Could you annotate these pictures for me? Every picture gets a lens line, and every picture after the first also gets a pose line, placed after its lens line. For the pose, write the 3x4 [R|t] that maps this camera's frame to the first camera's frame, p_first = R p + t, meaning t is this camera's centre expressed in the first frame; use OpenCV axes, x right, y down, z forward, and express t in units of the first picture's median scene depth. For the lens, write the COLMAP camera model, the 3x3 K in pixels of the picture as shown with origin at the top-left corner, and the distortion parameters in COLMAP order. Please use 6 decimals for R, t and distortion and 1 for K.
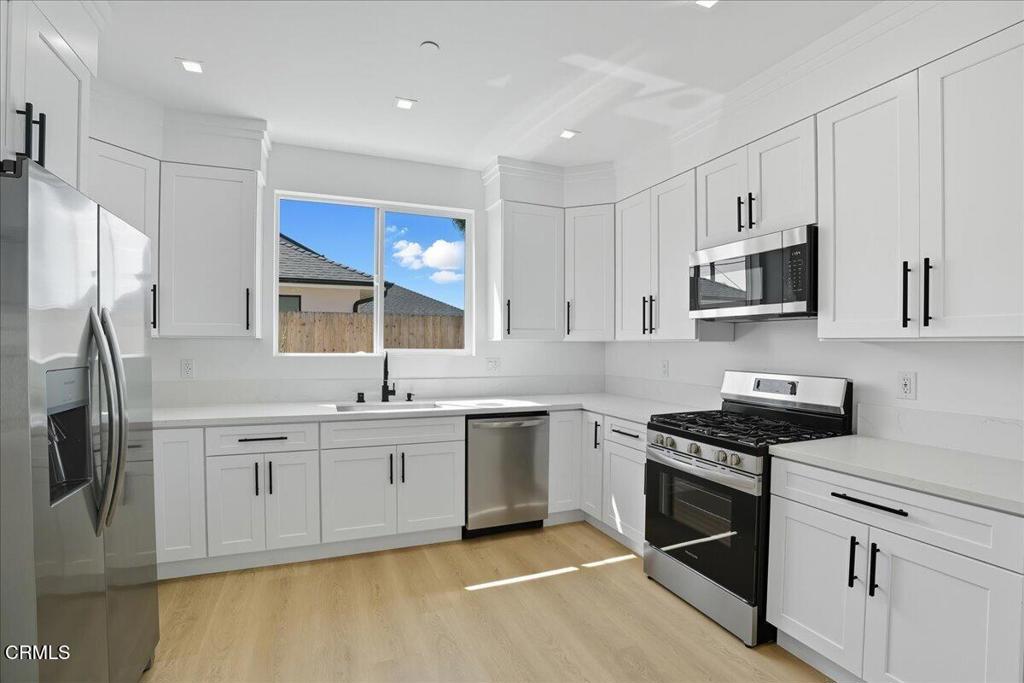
lens RADIAL K [[479.6, 0, 508.4], [0, 479.6, 358.8], [0, 0, 1]] dist [-0.081301, 0.026867]
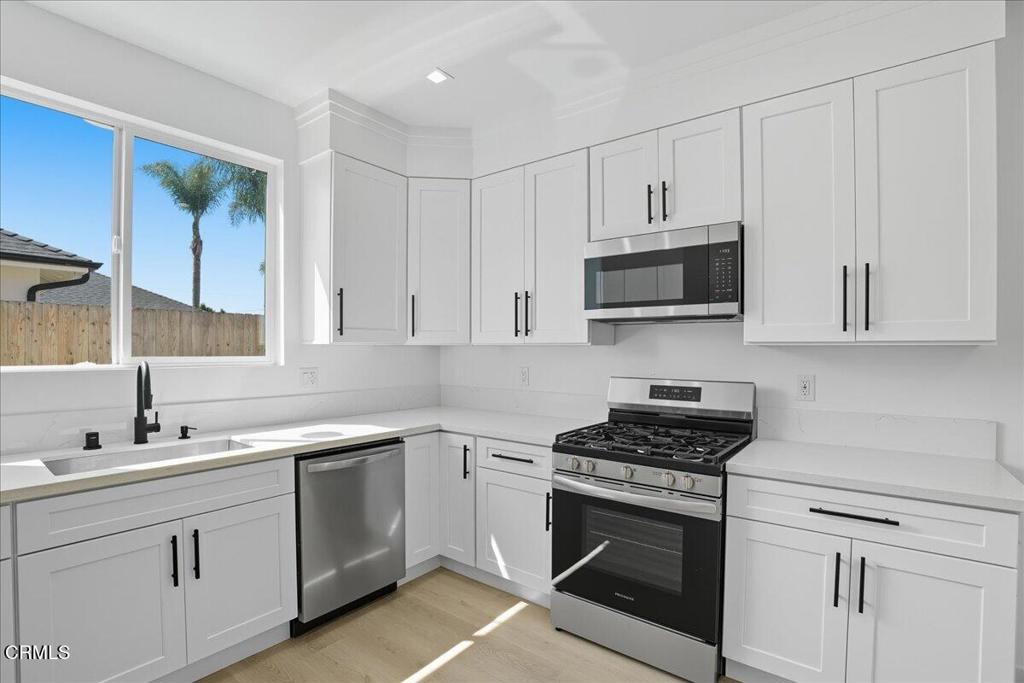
lens RADIAL K [[479.6, 0, 508.4], [0, 479.6, 358.8], [0, 0, 1]] dist [-0.081301, 0.026867]
pose [[0.865490, -0.012819, 0.500762, -0.163770], [0.016699, 0.999855, -0.003266, -0.010232], [-0.500648, 0.011189, 0.865579, 0.286993]]
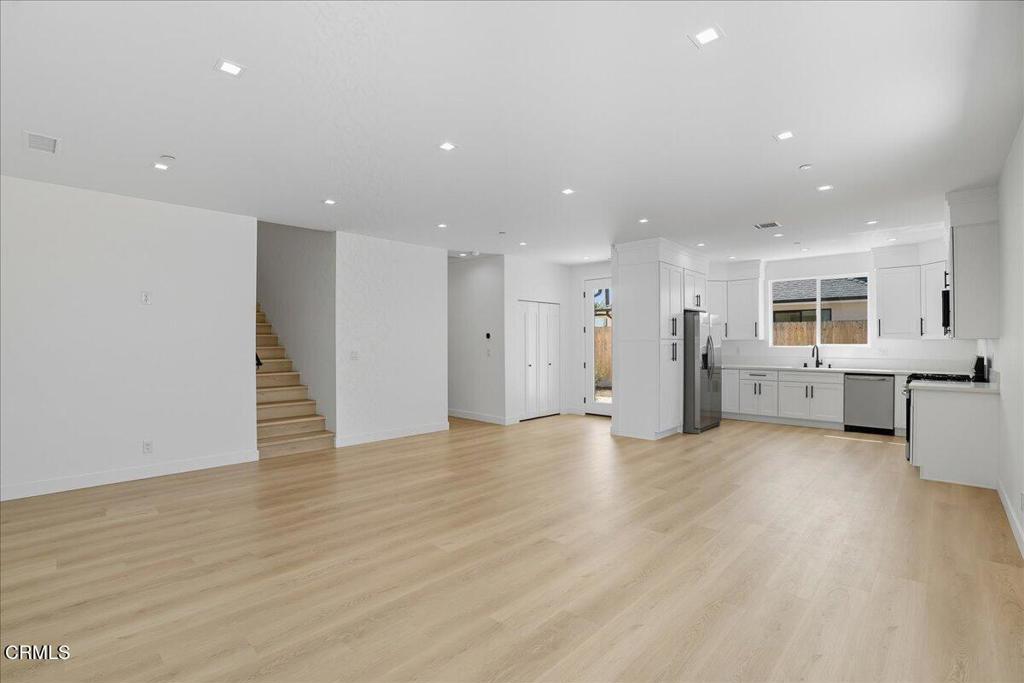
lens RADIAL K [[479.6, 0, 508.4], [0, 479.6, 358.8], [0, 0, 1]] dist [-0.081301, 0.026867]
pose [[0.413615, 0.020194, -0.910228, 1.278317], [-0.019766, 0.999718, 0.013197, 0.055825], [0.910237, 0.012533, 0.413897, -1.385143]]
